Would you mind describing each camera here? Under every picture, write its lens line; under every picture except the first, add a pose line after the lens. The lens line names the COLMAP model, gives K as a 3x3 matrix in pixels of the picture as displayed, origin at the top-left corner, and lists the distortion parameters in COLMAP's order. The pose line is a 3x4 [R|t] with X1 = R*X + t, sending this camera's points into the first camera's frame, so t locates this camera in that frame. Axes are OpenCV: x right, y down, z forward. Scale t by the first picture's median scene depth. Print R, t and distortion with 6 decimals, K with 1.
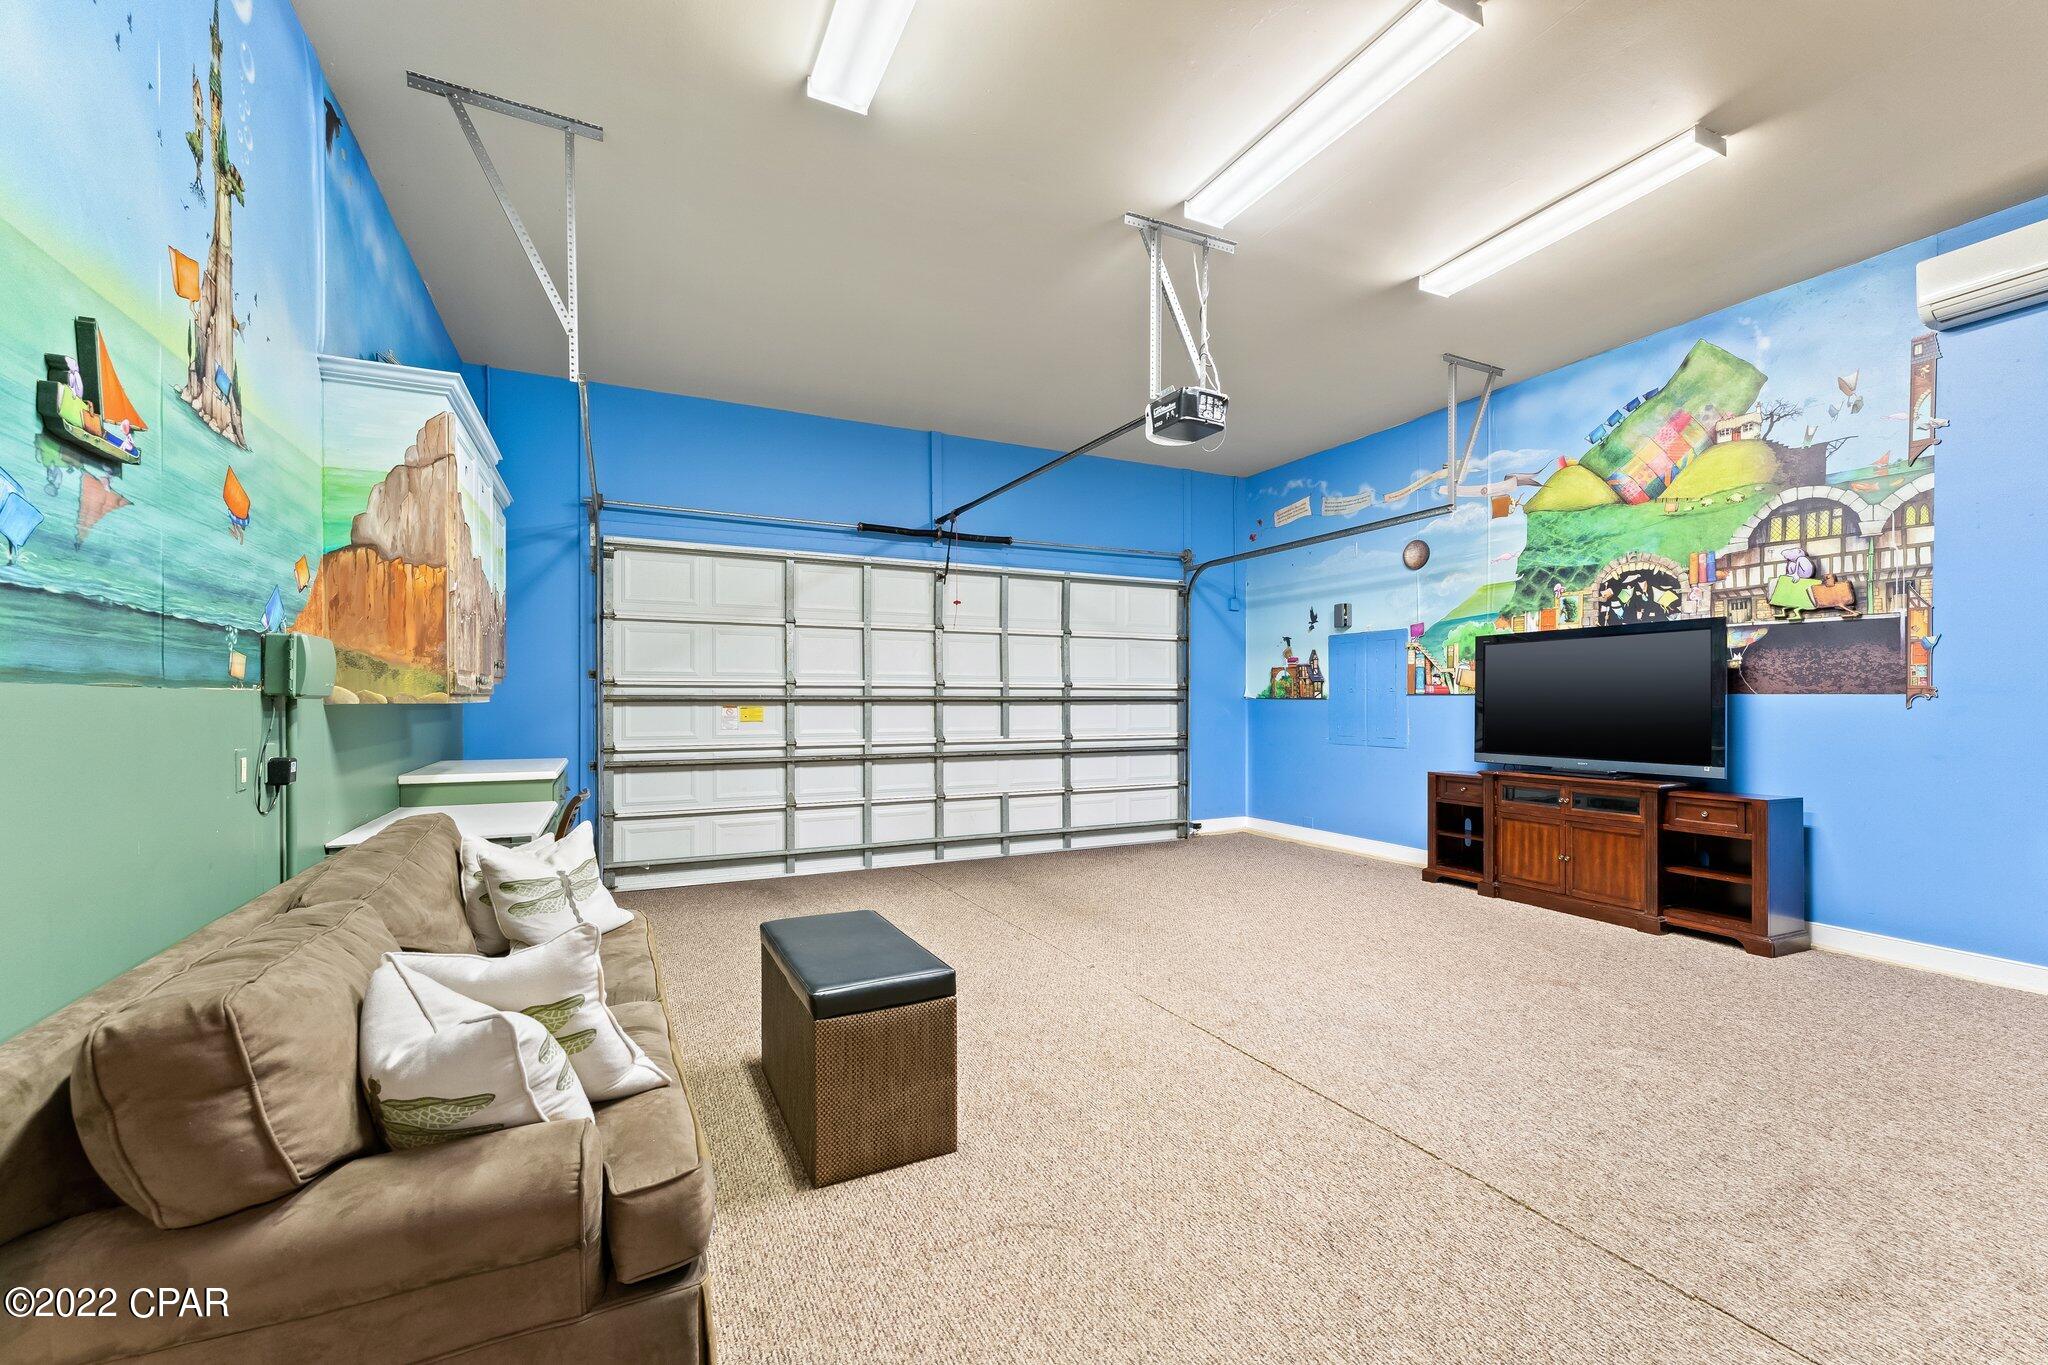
lens RADIAL K [[817.2, 0, 1024.7], [0, 817.2, 695.9], [0, 0, 1]] dist [0.000848, 0.000118]
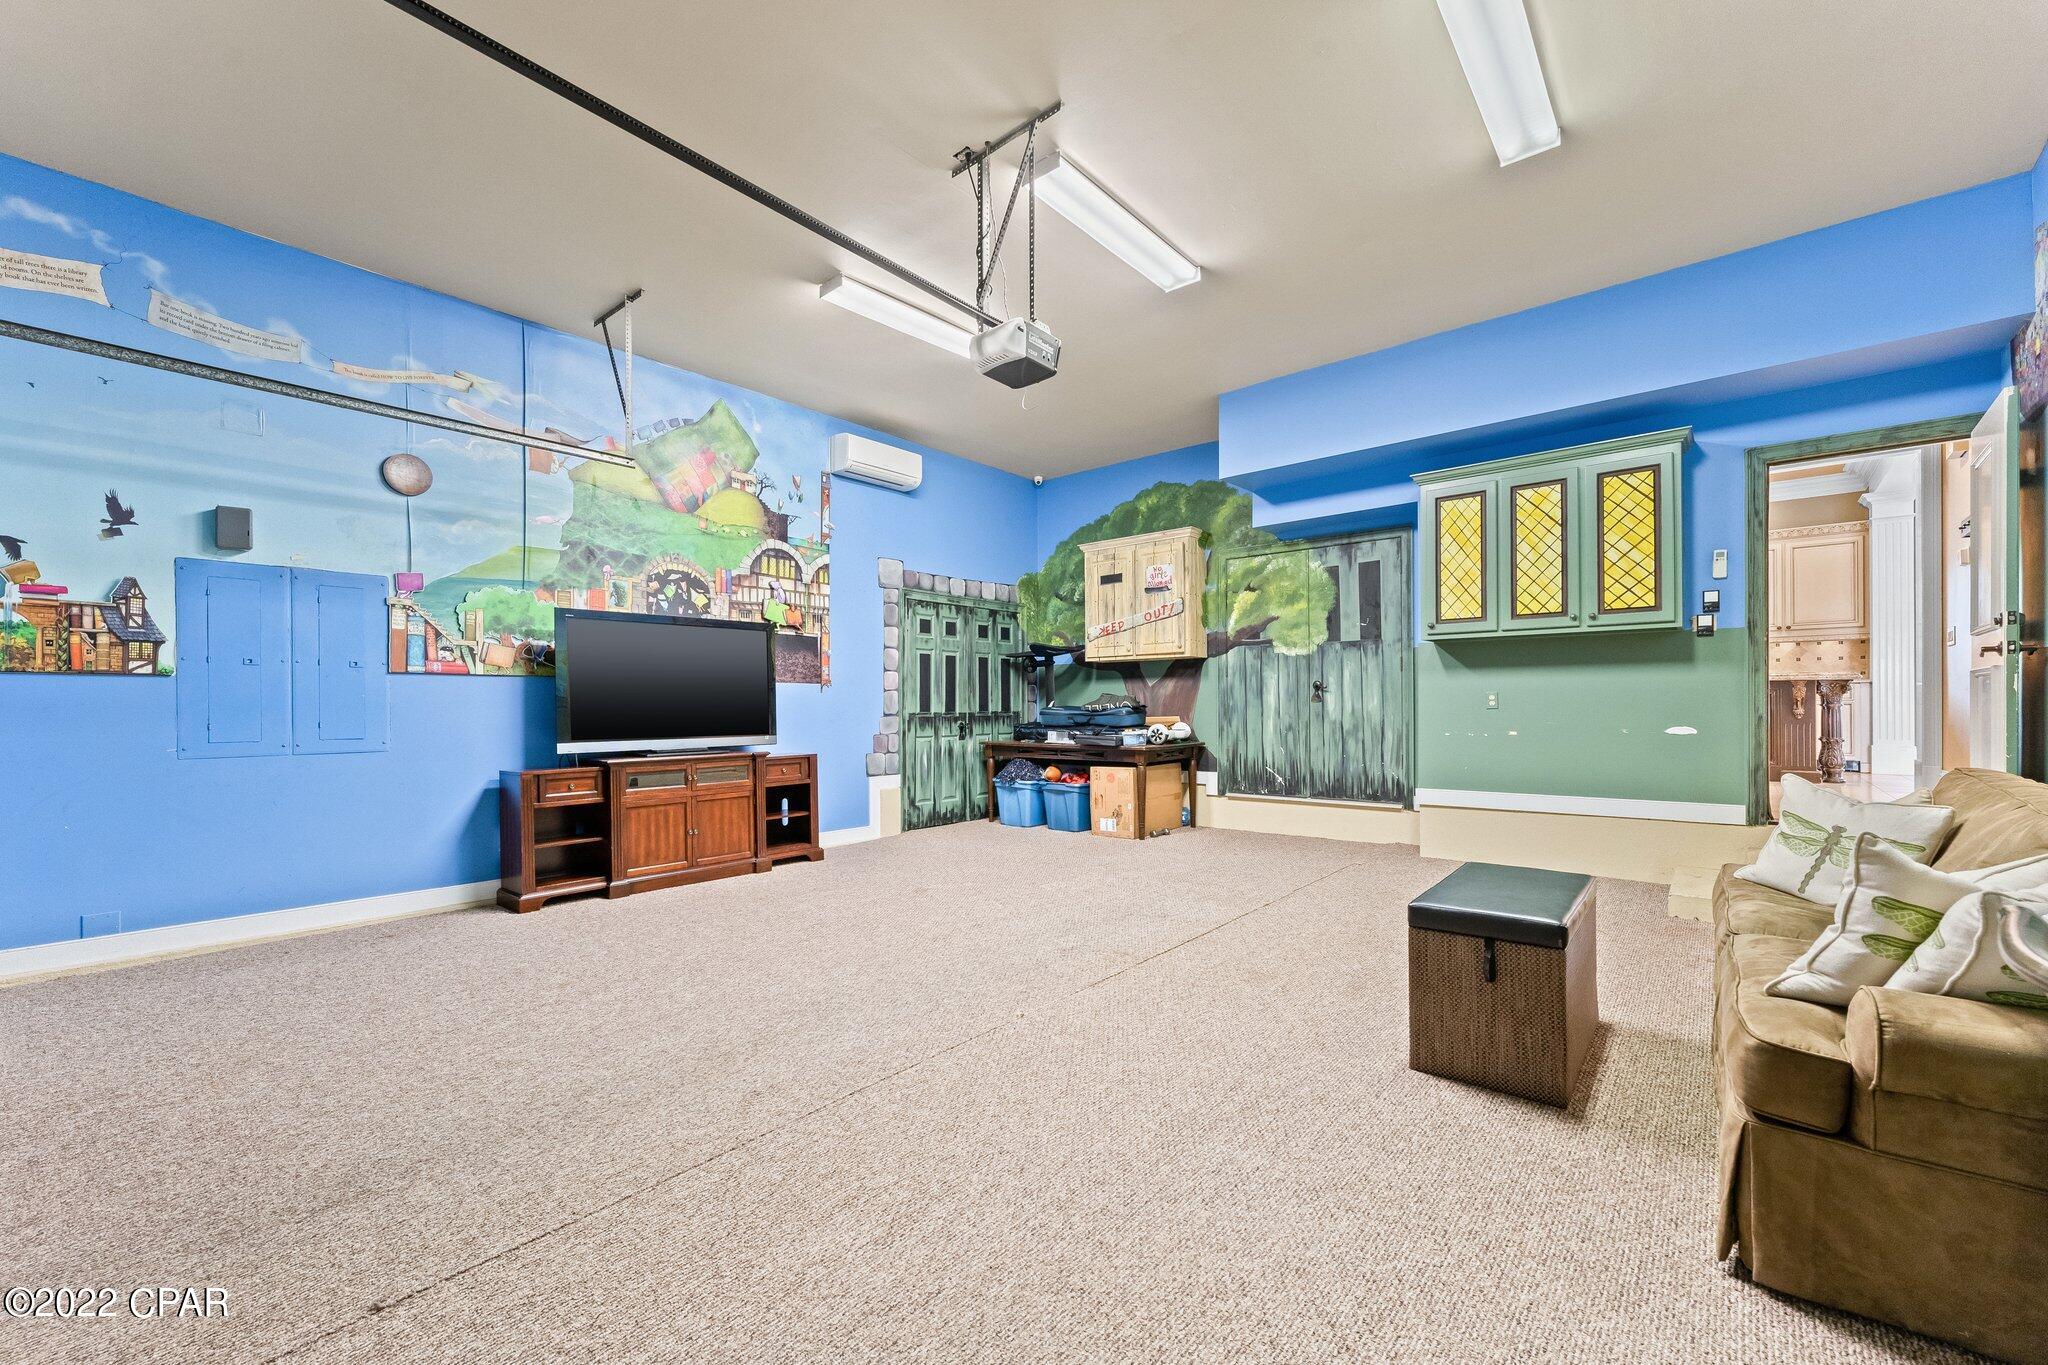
lens RADIAL K [[817.2, 0, 1022.4], [0, 817.2, 699.9], [0, 0, 1]] dist [0.000848, 0.000118]
pose [[-0.382048, 0.008059, 0.924107, -0.496898], [0.000366, 0.999963, -0.008569, 0.036767], [-0.924142, -0.002936, -0.382037, 1.031896]]
